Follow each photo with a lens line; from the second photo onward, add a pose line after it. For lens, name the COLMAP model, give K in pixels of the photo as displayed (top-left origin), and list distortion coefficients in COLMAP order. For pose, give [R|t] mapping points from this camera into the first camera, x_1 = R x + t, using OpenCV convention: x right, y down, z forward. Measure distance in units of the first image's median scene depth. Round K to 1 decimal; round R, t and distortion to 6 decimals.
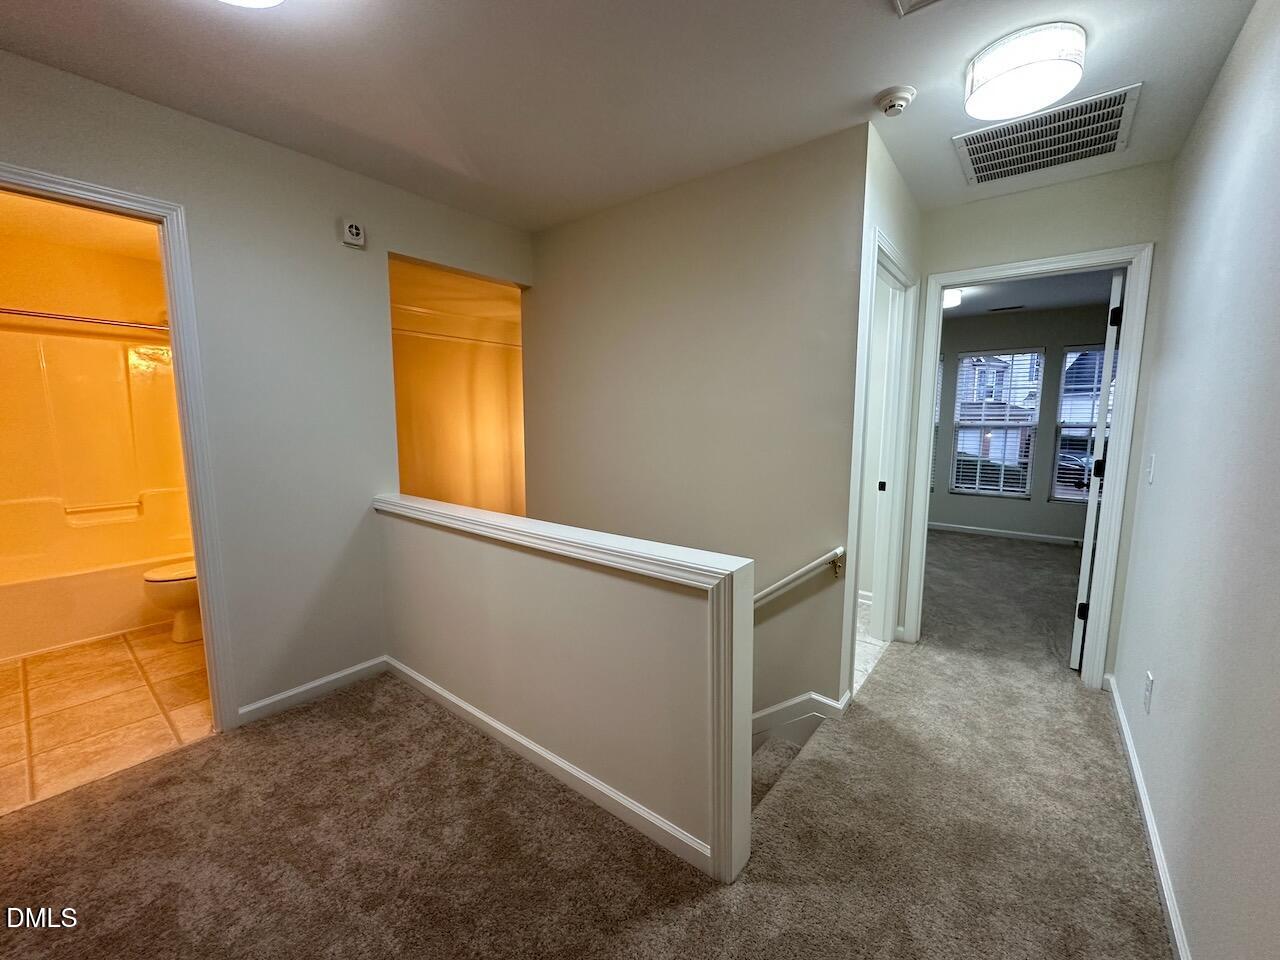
lens RADIAL K [[511.3, 0, 644.7], [0, 511.3, 475.3], [0, 0, 1]] dist [0.002414, 0.000233]
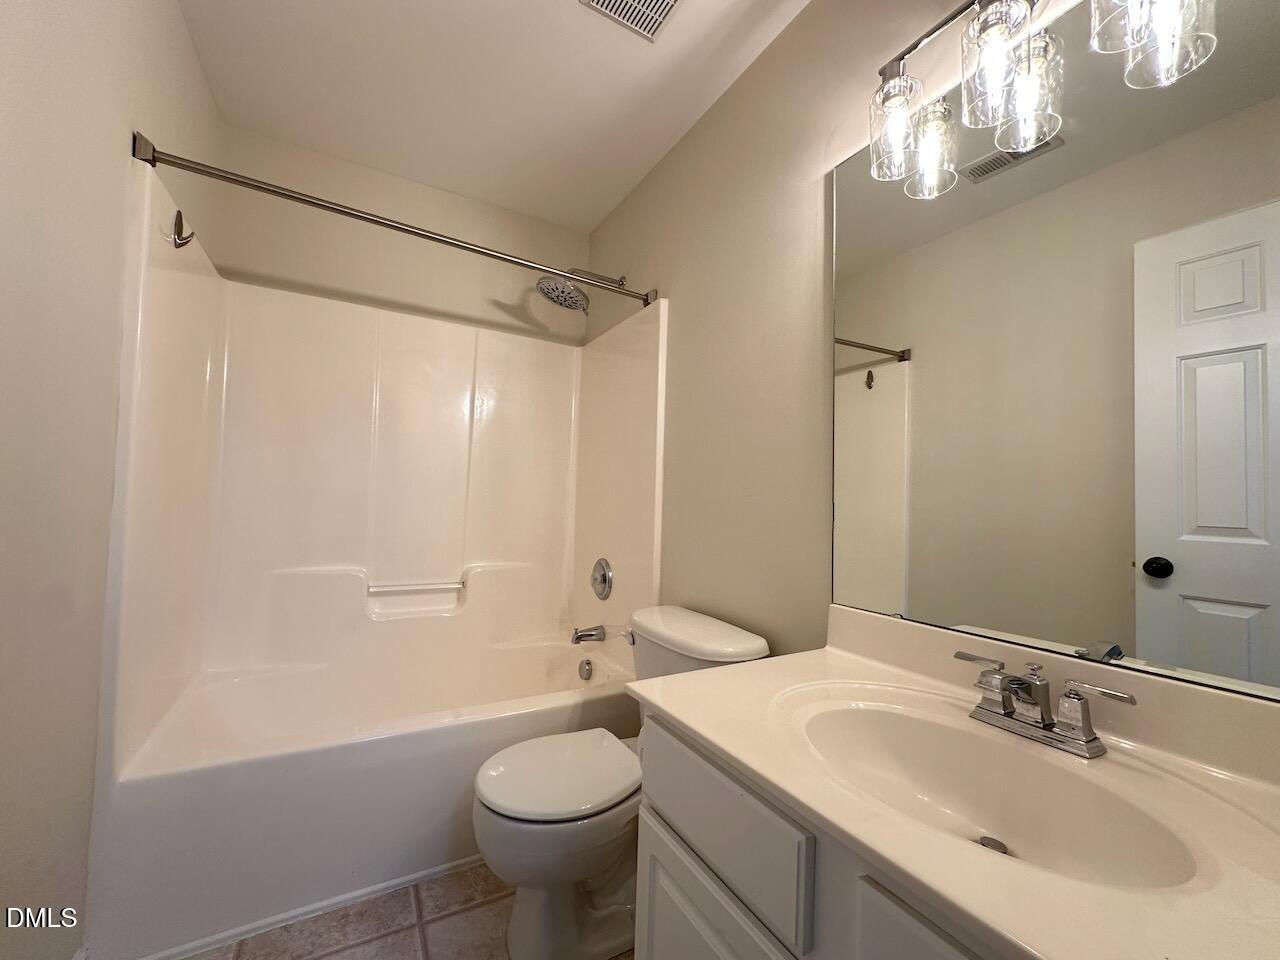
lens RADIAL K [[511.3, 0, 637.6], [0, 511.3, 486.1], [0, 0, 1]] dist [0.002414, 0.000233]
pose [[0.921918, 0.003291, -0.387370, -0.603480], [-0.066905, 0.986290, -0.150851, 0.018587], [0.381563, 0.164989, 0.909499, 0.552068]]
